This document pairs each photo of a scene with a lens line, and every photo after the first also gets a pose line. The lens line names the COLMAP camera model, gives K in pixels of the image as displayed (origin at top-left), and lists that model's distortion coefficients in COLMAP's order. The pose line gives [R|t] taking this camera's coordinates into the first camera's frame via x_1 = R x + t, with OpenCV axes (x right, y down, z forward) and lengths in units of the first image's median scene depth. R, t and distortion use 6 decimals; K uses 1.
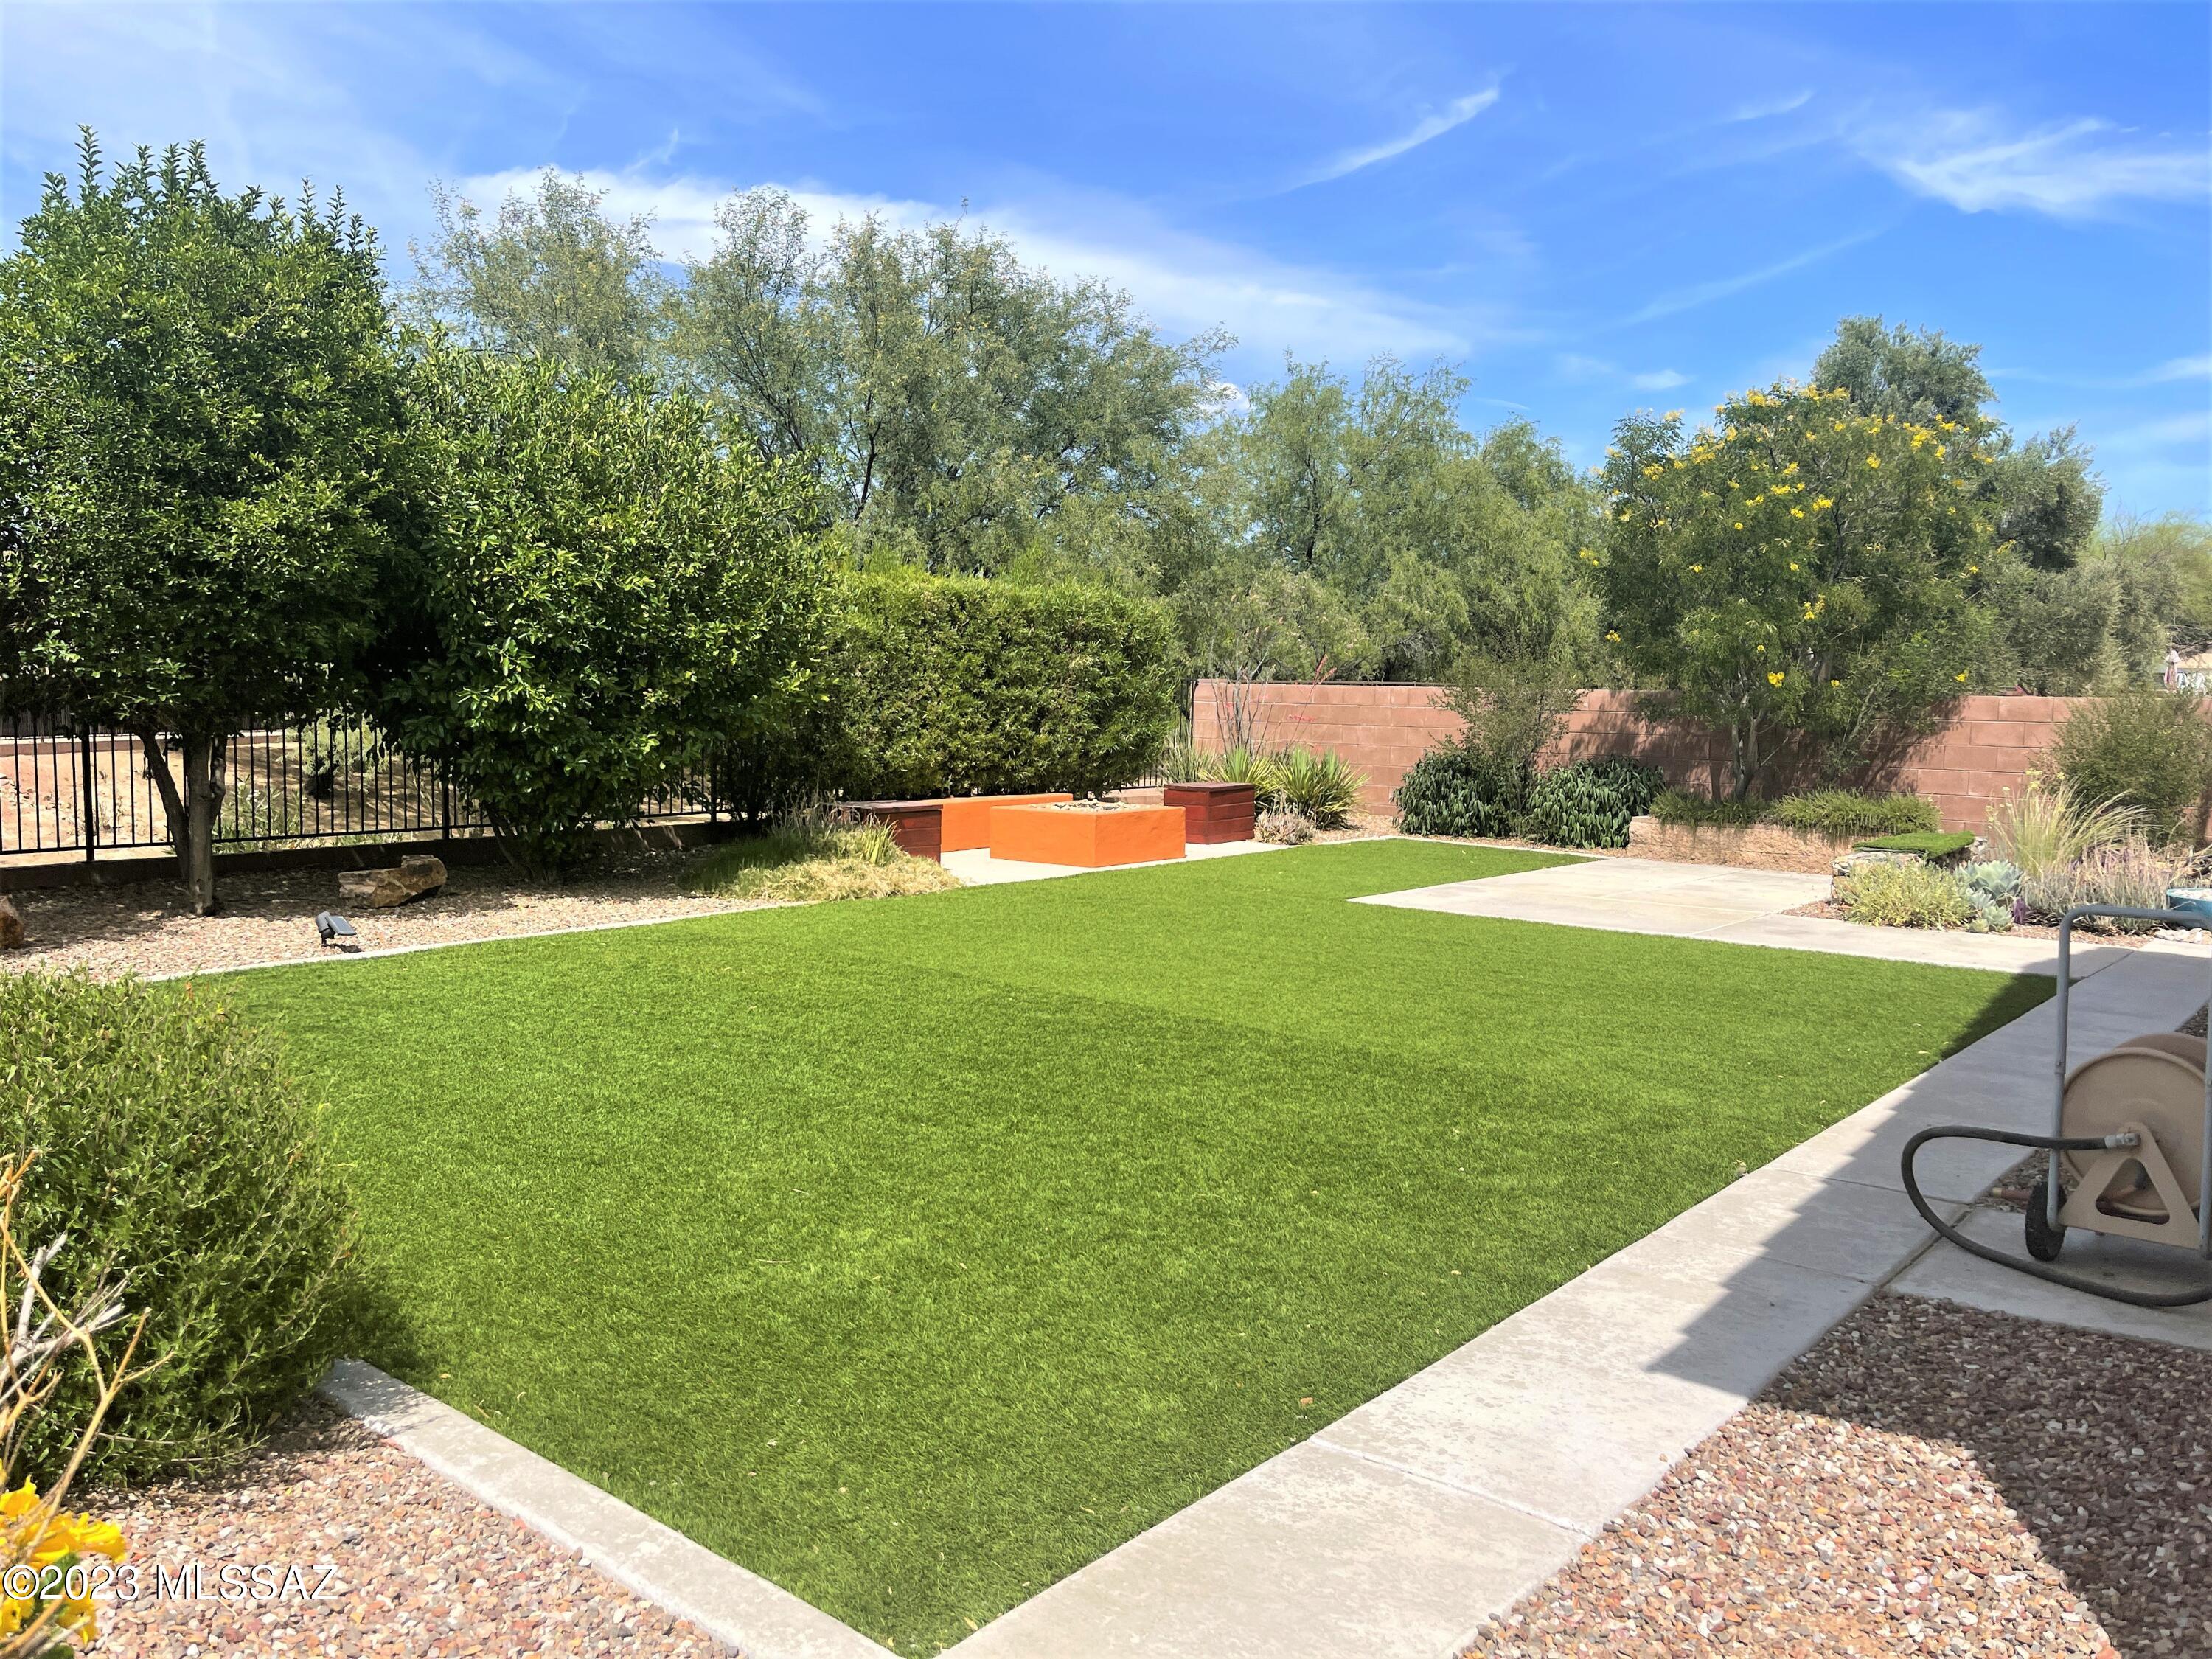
lens RADIAL K [[1708.0, 0, 1106.7], [0, 1708.0, 828.4], [0, 0, 1]] dist [-0.004281, -0.000561]
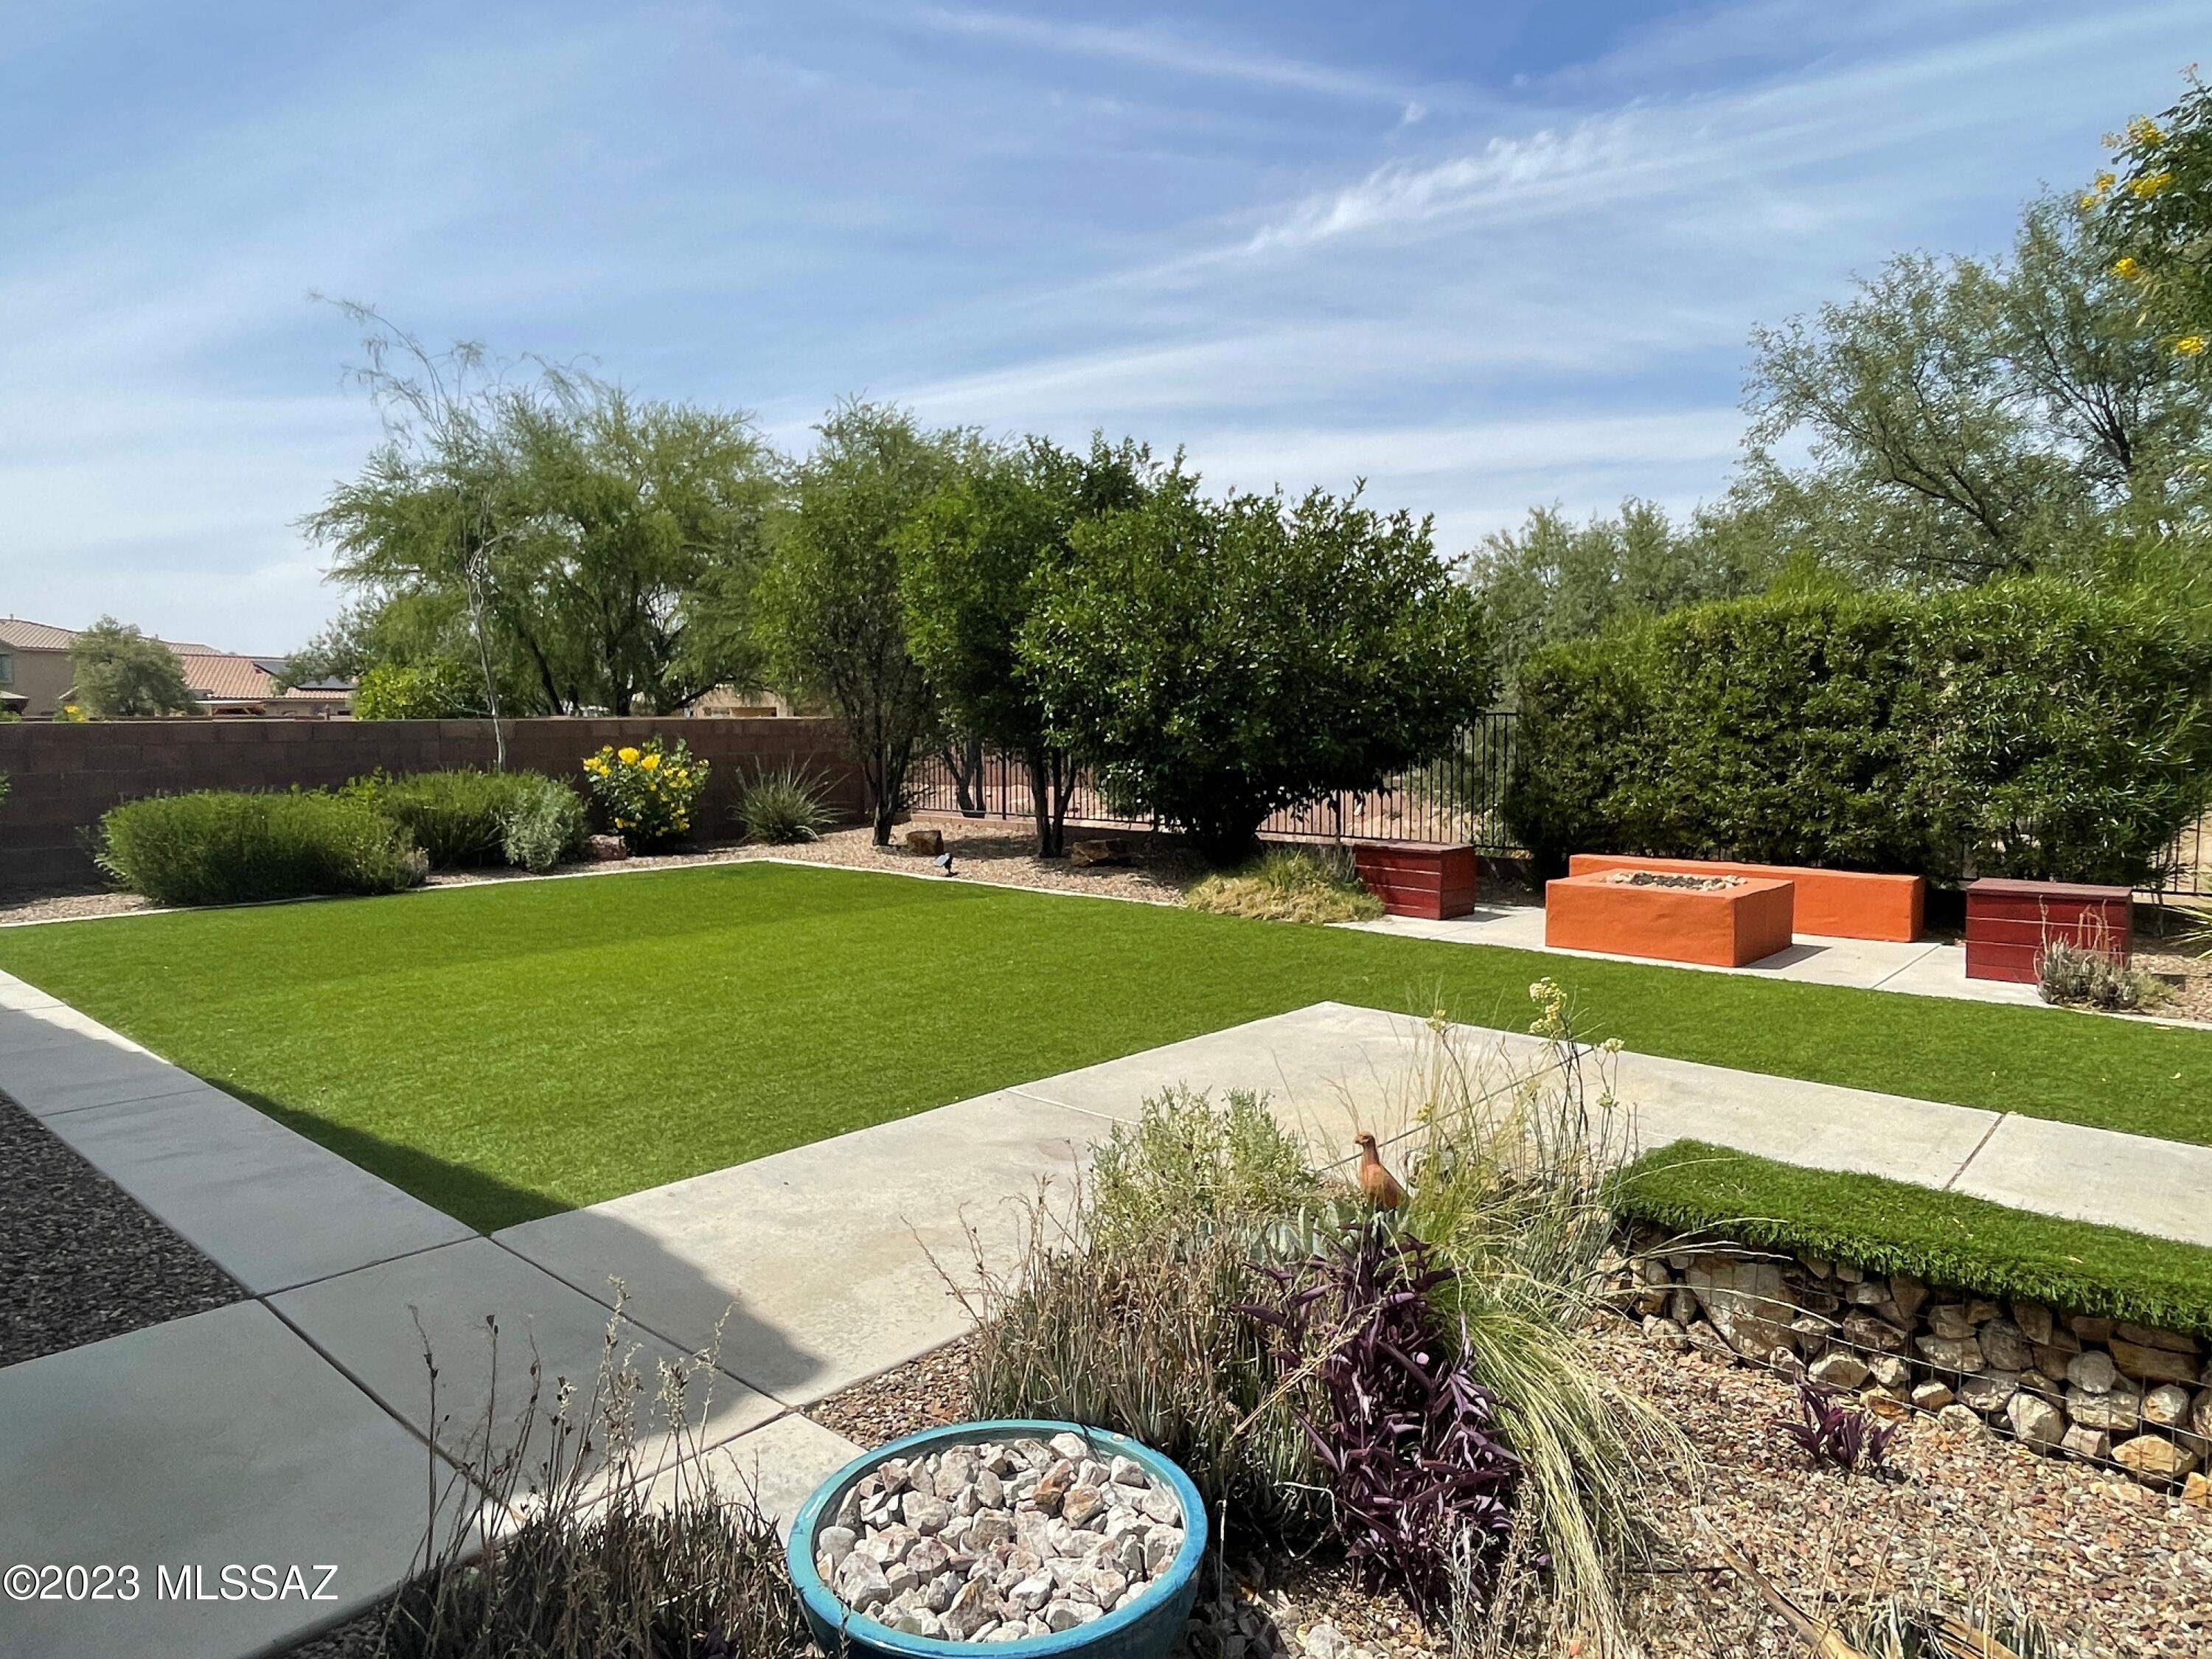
lens RADIAL K [[1378.7, 0, 1106.3], [0, 1378.7, 828.8], [0, 0, 1]] dist [0.000457, 0.000062]
pose [[-0.035751, 0.061724, -0.997453, 0.611998], [-0.085585, 0.994235, 0.064593, -0.053184], [0.995689, 0.087676, -0.030262, 0.740362]]
